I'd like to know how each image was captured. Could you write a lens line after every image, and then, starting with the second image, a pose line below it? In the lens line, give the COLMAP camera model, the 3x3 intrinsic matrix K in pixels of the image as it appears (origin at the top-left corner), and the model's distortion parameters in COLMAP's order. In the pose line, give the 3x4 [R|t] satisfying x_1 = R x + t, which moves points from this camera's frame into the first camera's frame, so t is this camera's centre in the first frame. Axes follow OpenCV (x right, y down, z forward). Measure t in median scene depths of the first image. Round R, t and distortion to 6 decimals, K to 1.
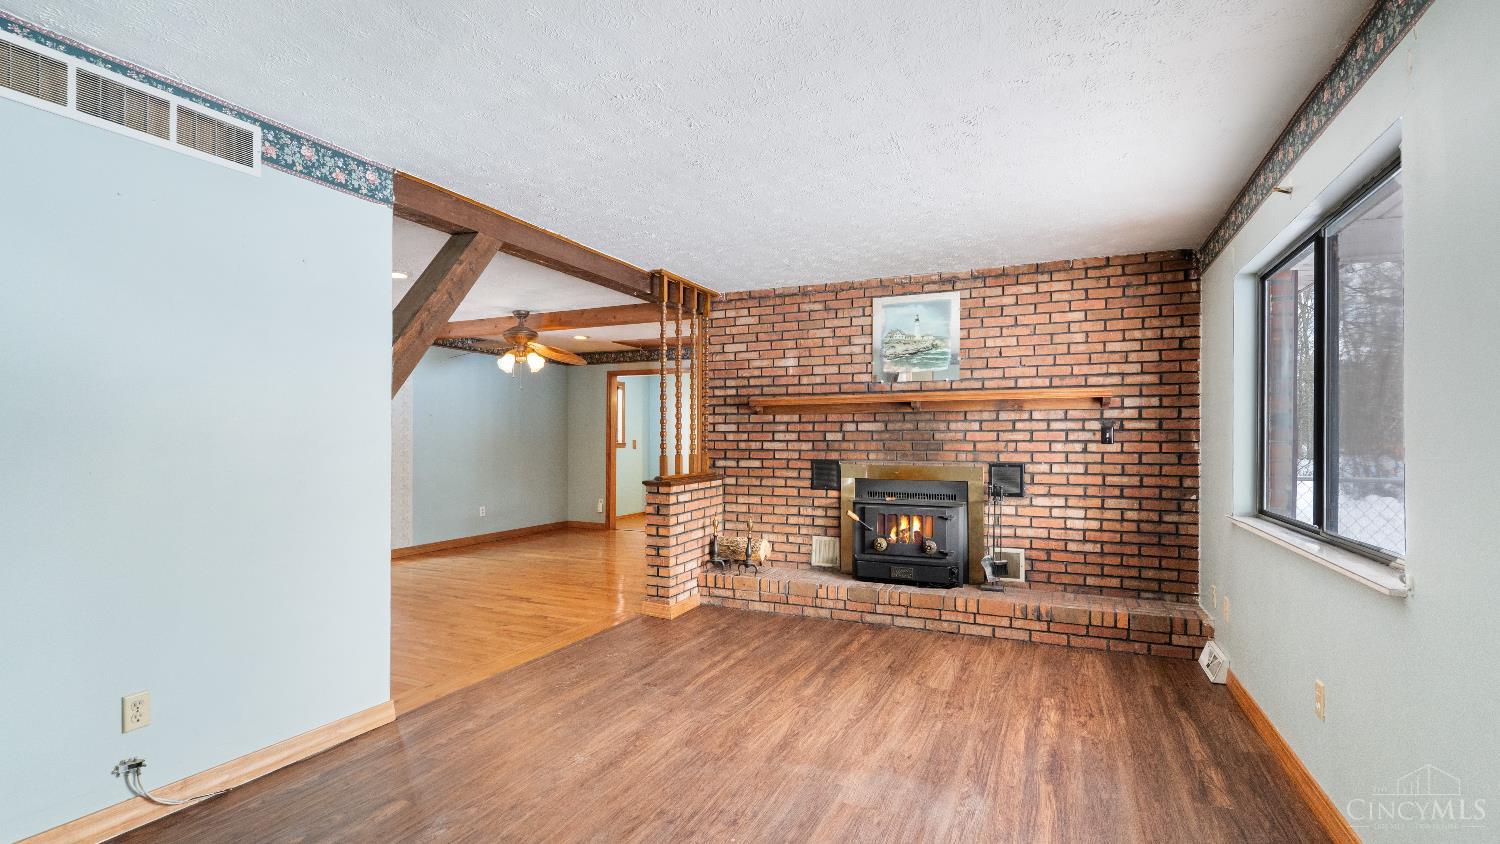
lens RADIAL K [[684.9, 0, 743.1], [0, 684.9, 434.1], [0, 0, 1]] dist [-0.002099, 0.000428]
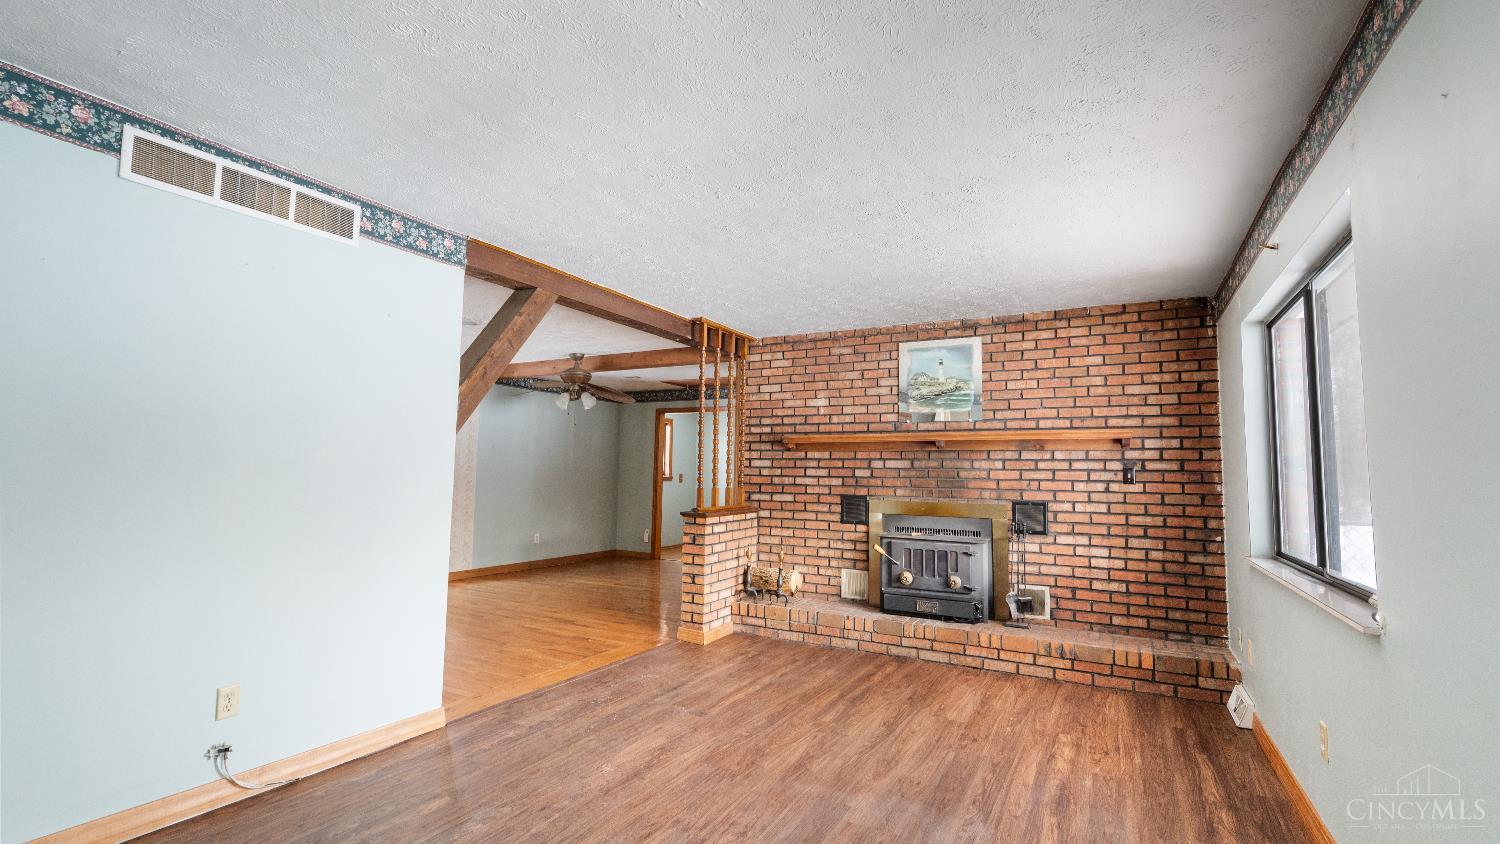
lens RADIAL K [[665.3, 0, 738.4], [0, 665.3, 415.3], [0, 0, 1]] dist [-0.001343, -0.000118]
pose [[0.996649, 0.007756, -0.081431, 0.029569], [-0.014341, 0.996644, -0.080591, 0.000225], [0.080533, 0.081489, 0.993415, -0.042137]]
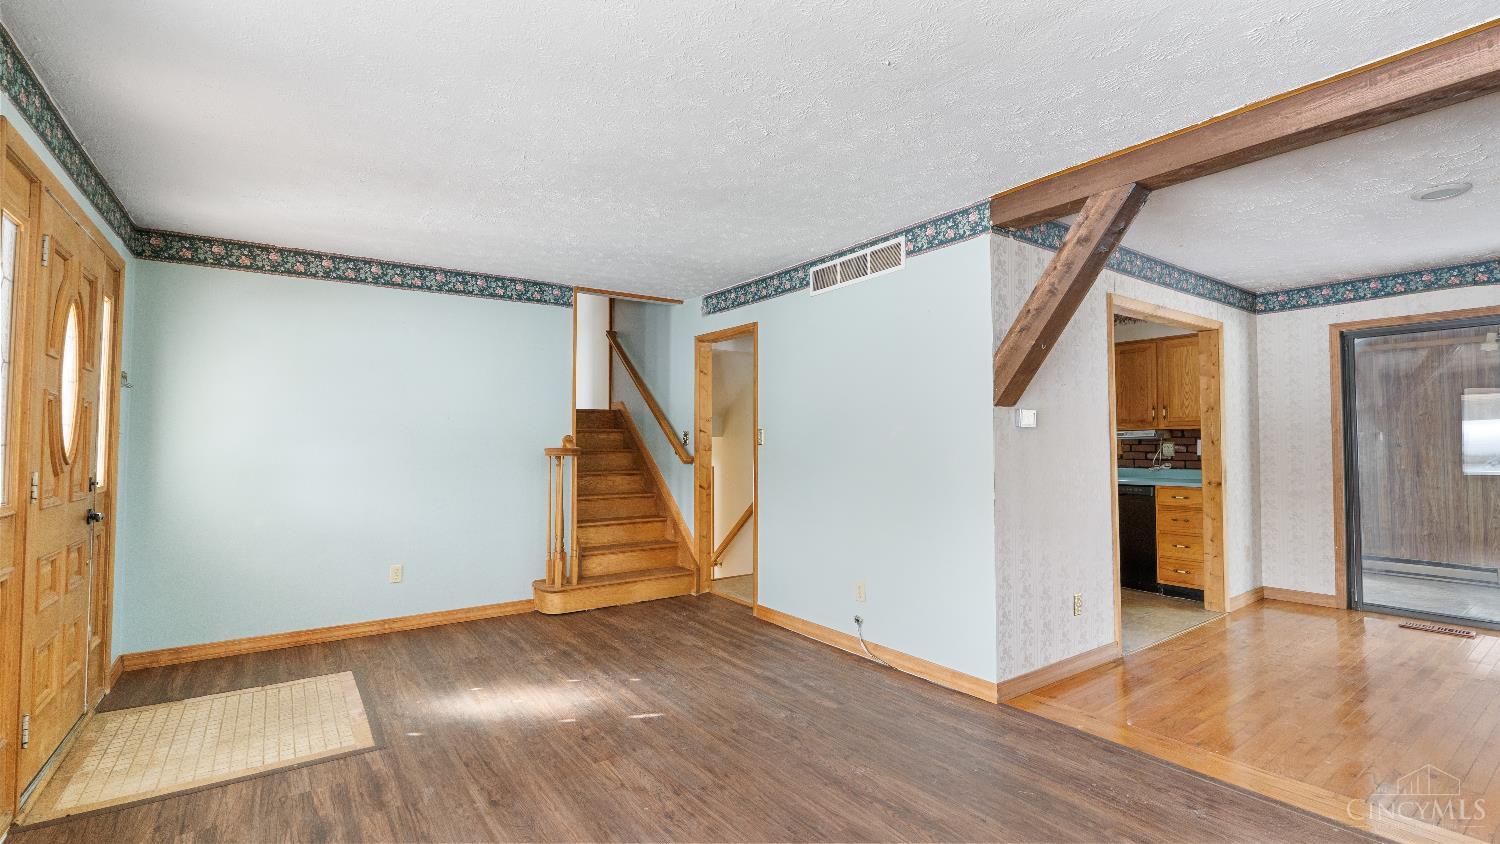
lens RADIAL K [[650.3, 0, 750.0], [0, 650.3, 422.0], [0, 0, 1]] dist [-0.000831, -0.000044]
pose [[-0.483330, -0.035724, -0.874709, 0.399612], [0.006868, 0.998982, -0.044594, 0.012914], [0.875411, -0.027561, -0.482592, 0.798375]]
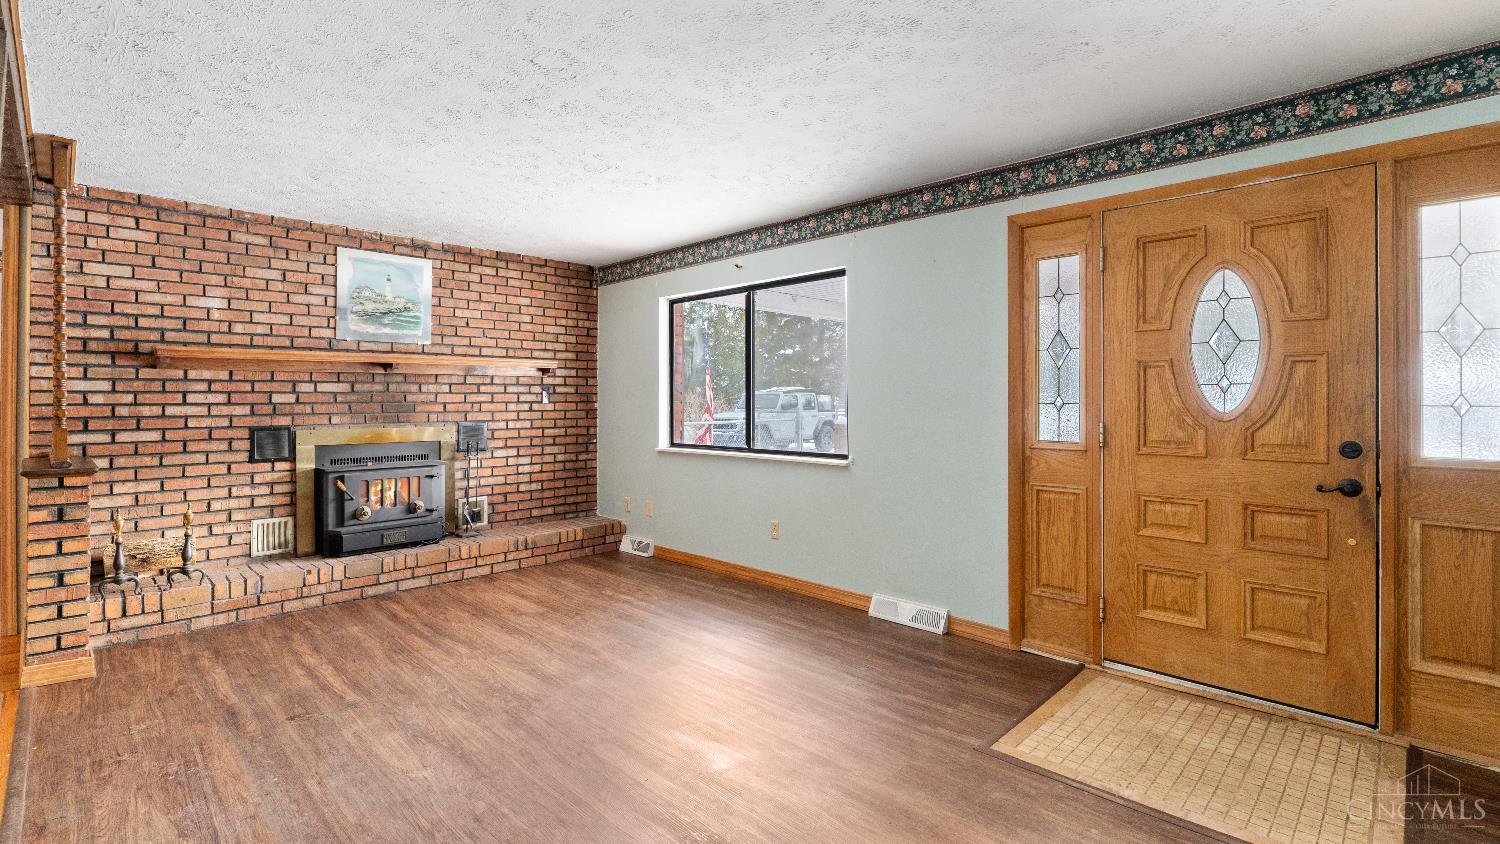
lens RADIAL K [[693.2, 0, 749.2], [0, 693.2, 391.7], [0, 0, 1]] dist [-0.002014, -0.000328]
pose [[0.338944, 0.008279, 0.940770, -0.557480], [-0.003668, 0.999965, -0.007478, -0.000615], [-0.940799, -0.000916, 0.338963, 0.194371]]
